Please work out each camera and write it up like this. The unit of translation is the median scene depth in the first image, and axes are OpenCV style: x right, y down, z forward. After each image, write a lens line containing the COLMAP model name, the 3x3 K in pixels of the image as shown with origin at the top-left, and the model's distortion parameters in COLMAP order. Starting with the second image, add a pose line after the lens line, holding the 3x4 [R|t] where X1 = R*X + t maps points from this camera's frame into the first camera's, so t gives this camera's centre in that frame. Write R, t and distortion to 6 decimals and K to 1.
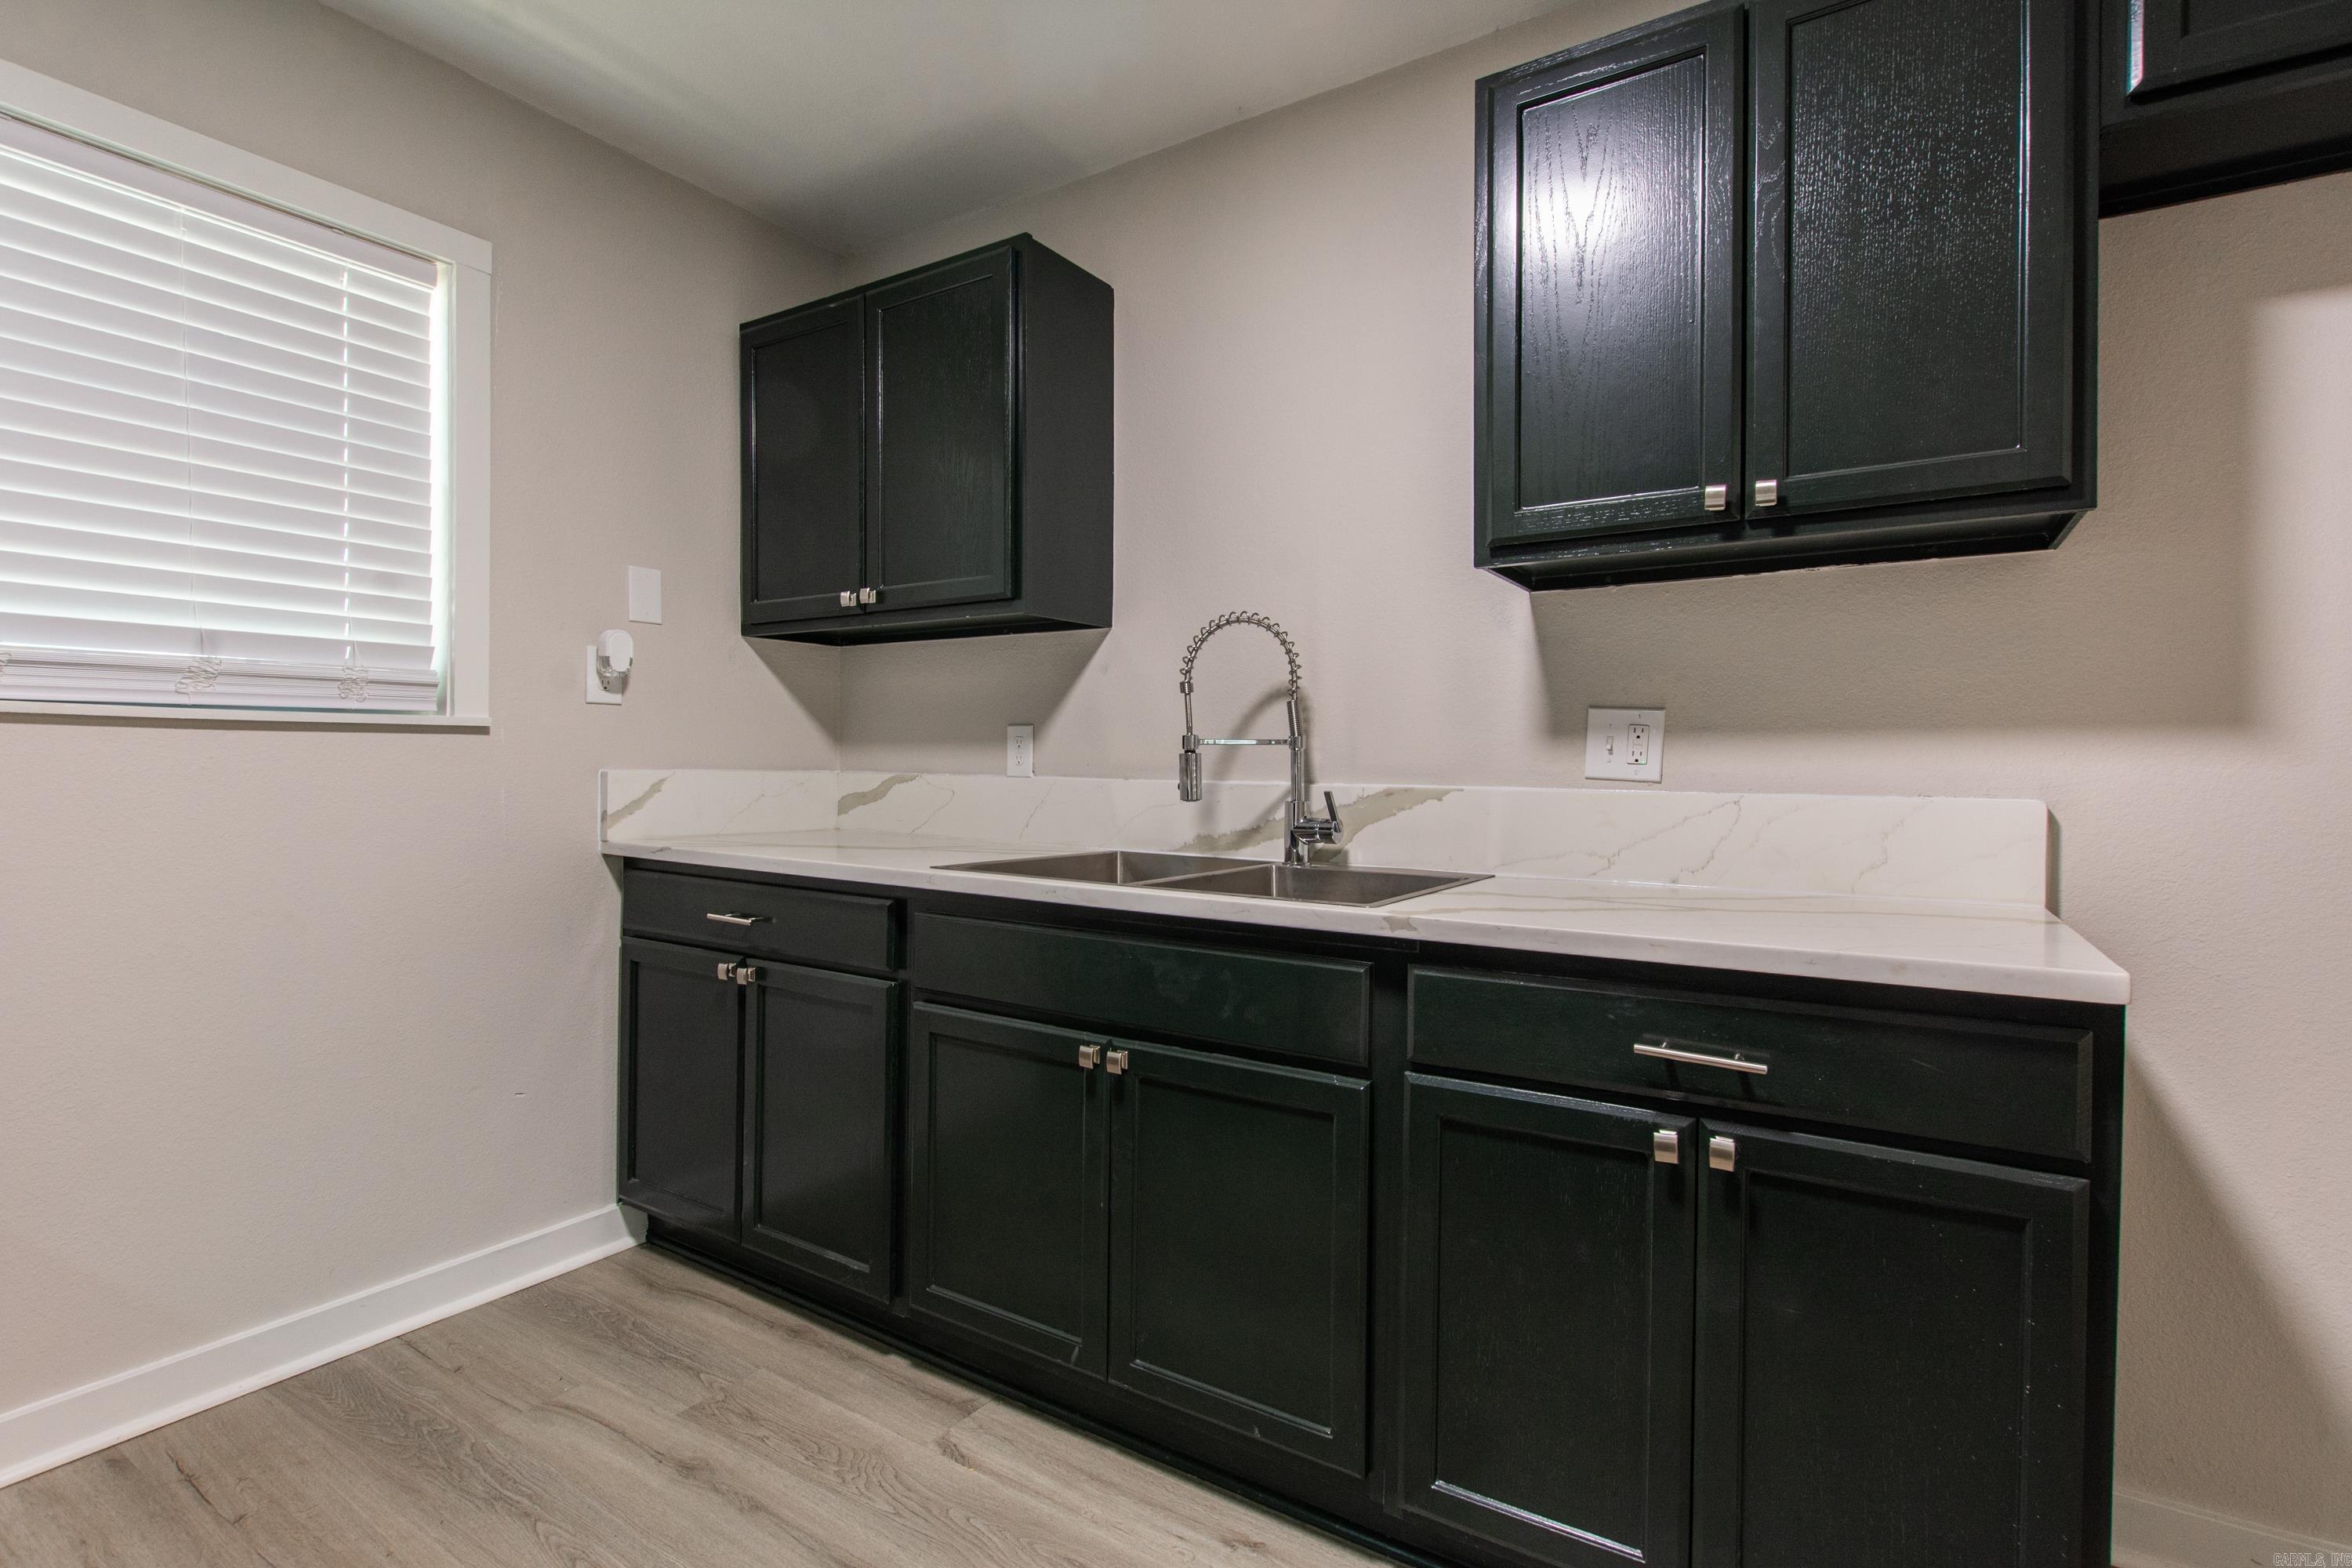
lens RADIAL K [[1104.4, 0, 1167.1], [0, 1104.4, 774.5], [0, 0, 1]] dist [0.002366, -0.001784]
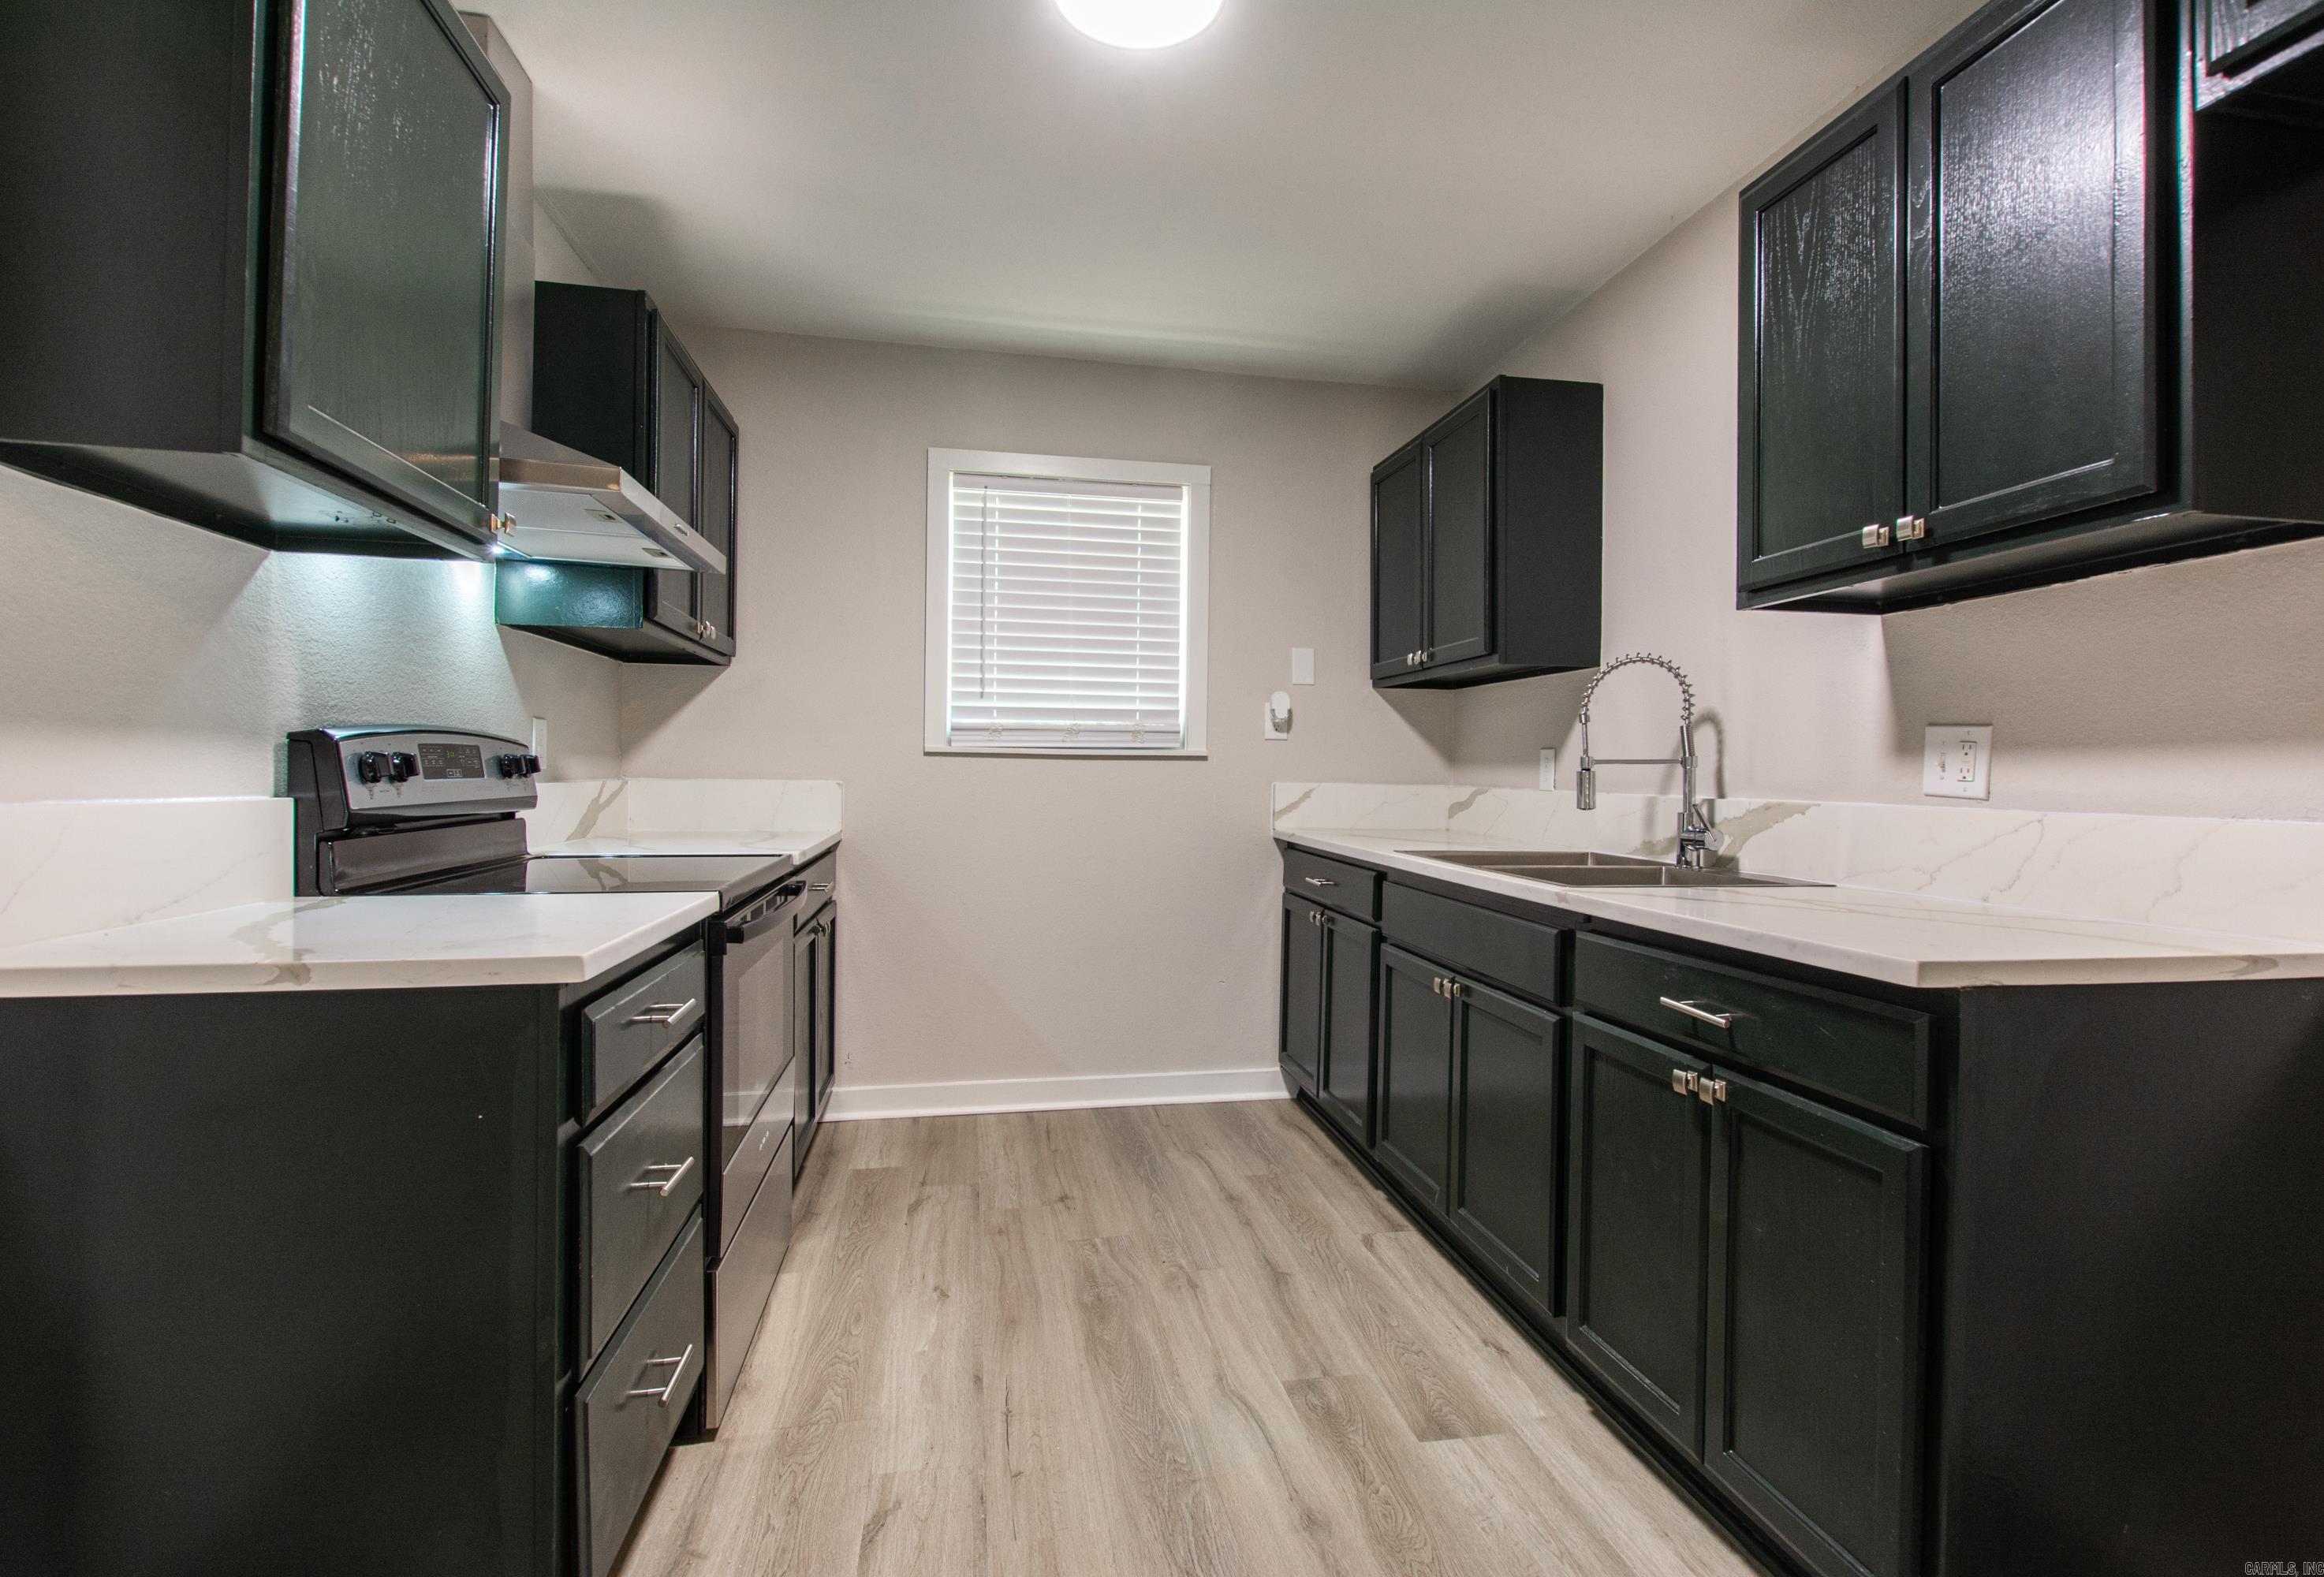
lens RADIAL K [[1090.3, 0, 1163.0], [0, 1090.3, 776.9], [0, 0, 1]] dist [-0.003675, 0.000334]
pose [[0.681988, 0.001548, -0.731362, 0.588726], [-0.012845, 0.999869, -0.009861, 0.005200], [0.731250, 0.016119, 0.681919, -0.178803]]
